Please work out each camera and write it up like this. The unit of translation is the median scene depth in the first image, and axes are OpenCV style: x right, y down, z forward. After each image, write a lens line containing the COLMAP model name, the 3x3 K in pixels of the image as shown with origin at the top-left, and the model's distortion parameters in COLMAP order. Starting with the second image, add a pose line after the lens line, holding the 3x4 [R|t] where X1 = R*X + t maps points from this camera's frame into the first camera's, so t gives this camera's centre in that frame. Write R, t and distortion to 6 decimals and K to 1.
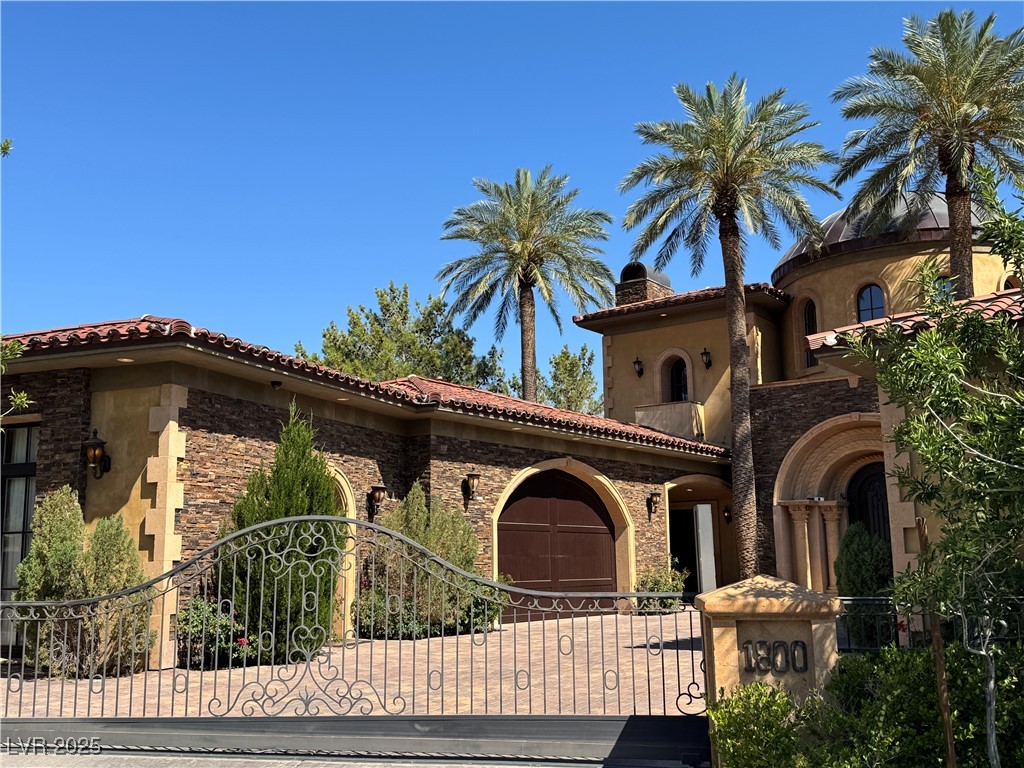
lens RADIAL K [[1046.2, 0, 508.5], [0, 1046.2, 389.0], [0, 0, 1]] dist [0.193672, -0.426695]
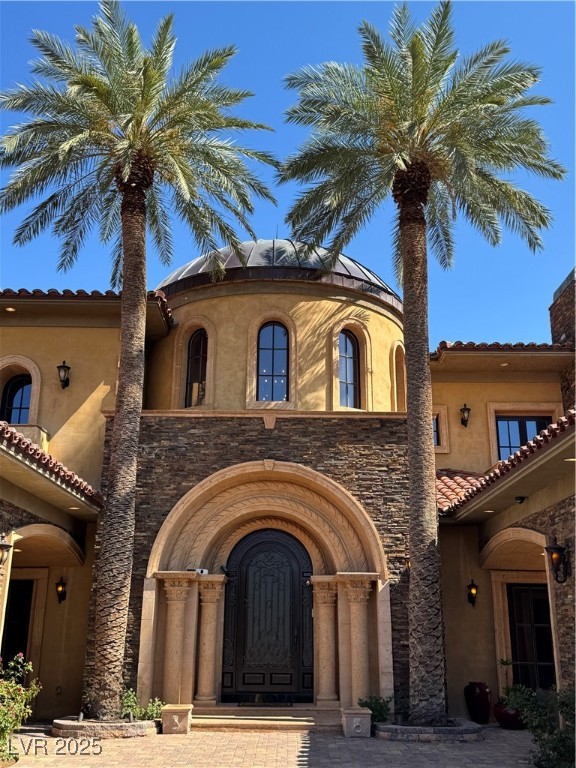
lens RADIAL K [[784.2, 0, 288.0], [0, 784.2, 384.0], [0, 0, 1]] dist [0.189148, -0.420378]
pose [[0.809065, 0.196270, 0.553978, 0.006083], [-0.115910, 0.977364, -0.176990, 0.082636], [-0.576176, 0.078985, 0.813500, 0.622101]]
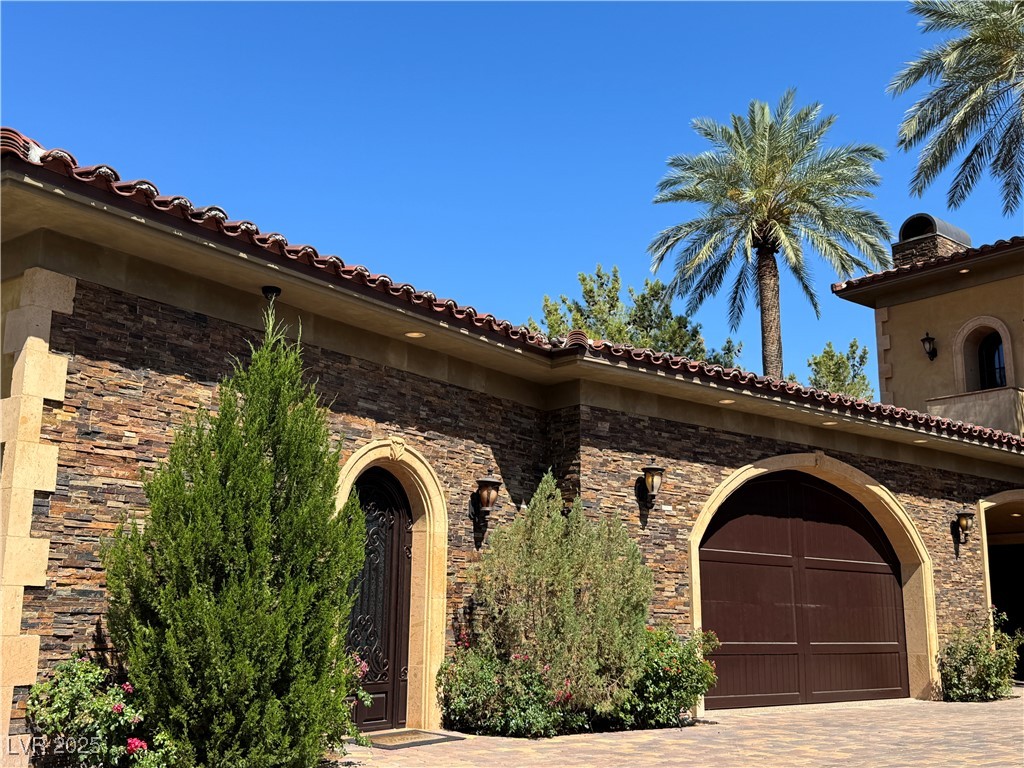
lens RADIAL K [[1056.6, 0, 512.0], [0, 1056.6, 384.0], [0, 0, 1]] dist [0.200927, -0.451081]
pose [[0.969459, -0.031715, -0.243193, 0.036880], [0.019351, 0.998404, -0.053060, 0.055662], [0.244488, 0.046733, 0.968526, 0.314984]]
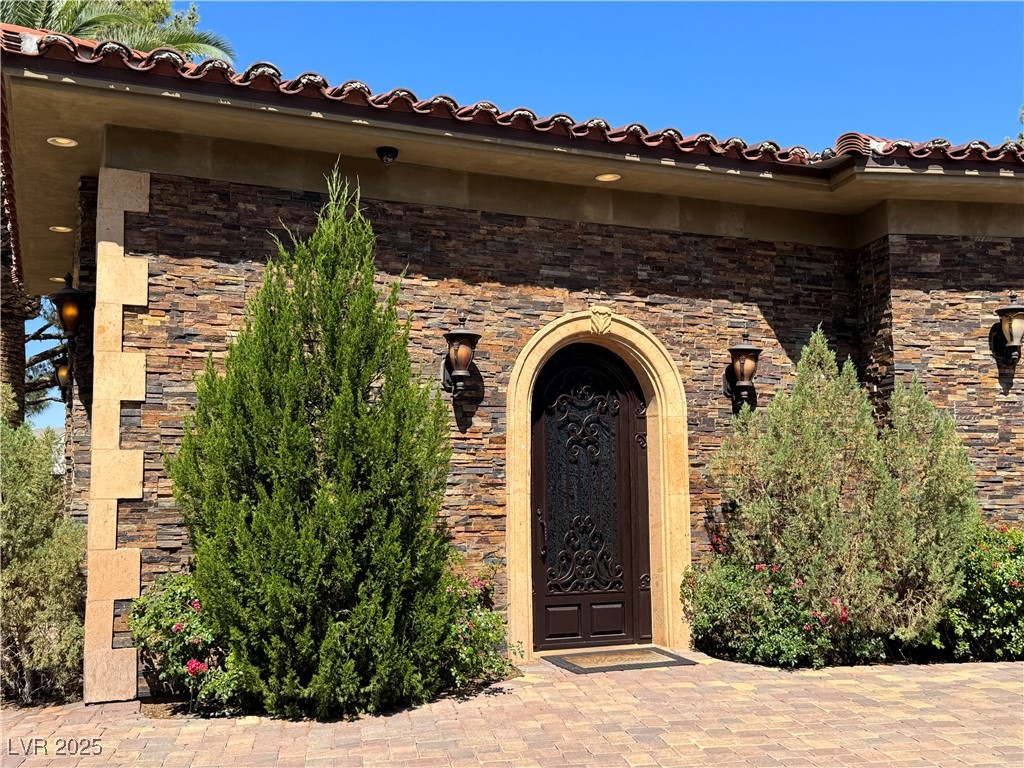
lens RADIAL K [[1056.6, 0, 512.0], [0, 1056.6, 384.0], [0, 0, 1]] dist [0.200927, -0.451081]
pose [[0.716543, -0.066100, -0.694404, 0.118662], [0.114603, 0.993128, 0.023721, 0.068802], [0.688064, -0.096578, 0.719195, 0.454779]]
